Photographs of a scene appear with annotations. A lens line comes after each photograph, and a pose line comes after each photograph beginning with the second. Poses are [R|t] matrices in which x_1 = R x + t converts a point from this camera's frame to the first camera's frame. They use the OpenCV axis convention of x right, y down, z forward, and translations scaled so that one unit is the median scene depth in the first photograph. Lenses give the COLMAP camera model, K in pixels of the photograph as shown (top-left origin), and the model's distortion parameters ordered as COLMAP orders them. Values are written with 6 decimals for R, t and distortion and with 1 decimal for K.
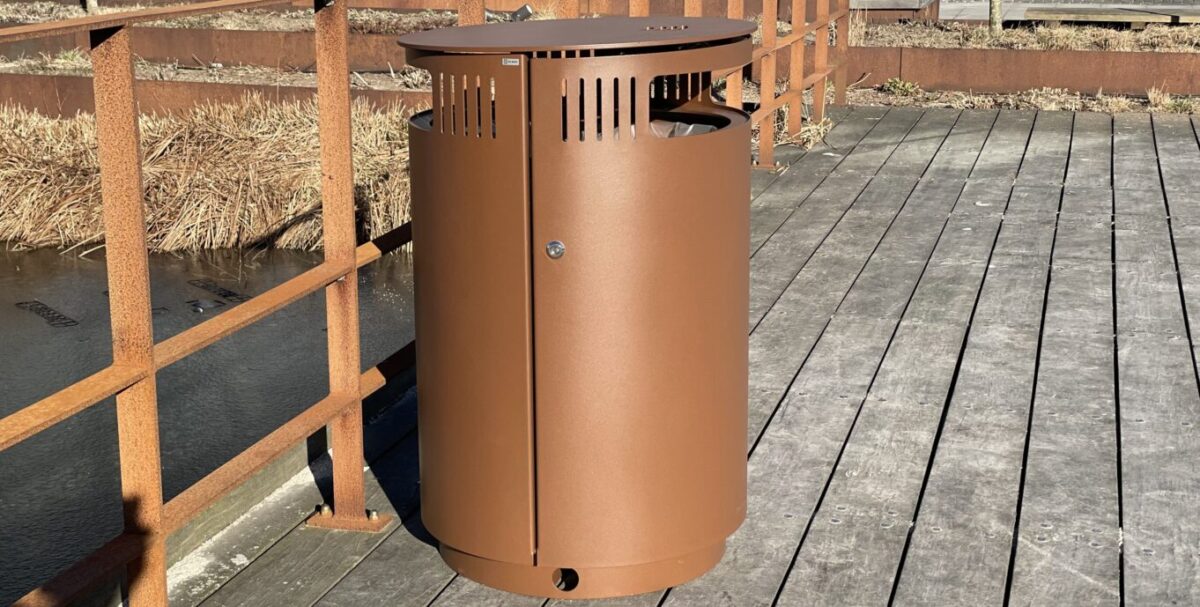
lens RADIAL K [[1696.7, 0, 600.0], [0, 1696.7, 303.5], [0, 0, 1]] dist [0.002741, 0.004406]
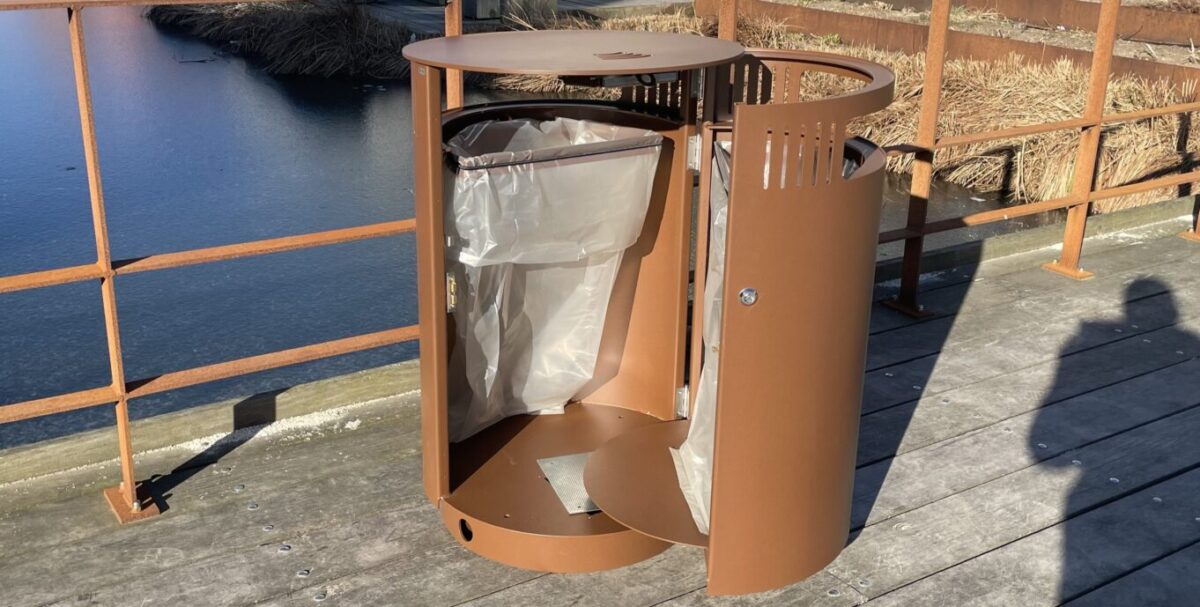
lens RADIAL K [[1227.1, 0, 600.0], [0, 1227.1, 303.5], [0, 0, 1]] dist [0.003512, -0.005027]
pose [[0.752979, 0.231623, -0.615933, 0.388476], [-0.172569, 0.972751, 0.154839, -0.090411], [0.635013, -0.010300, 0.772433, 0.349808]]
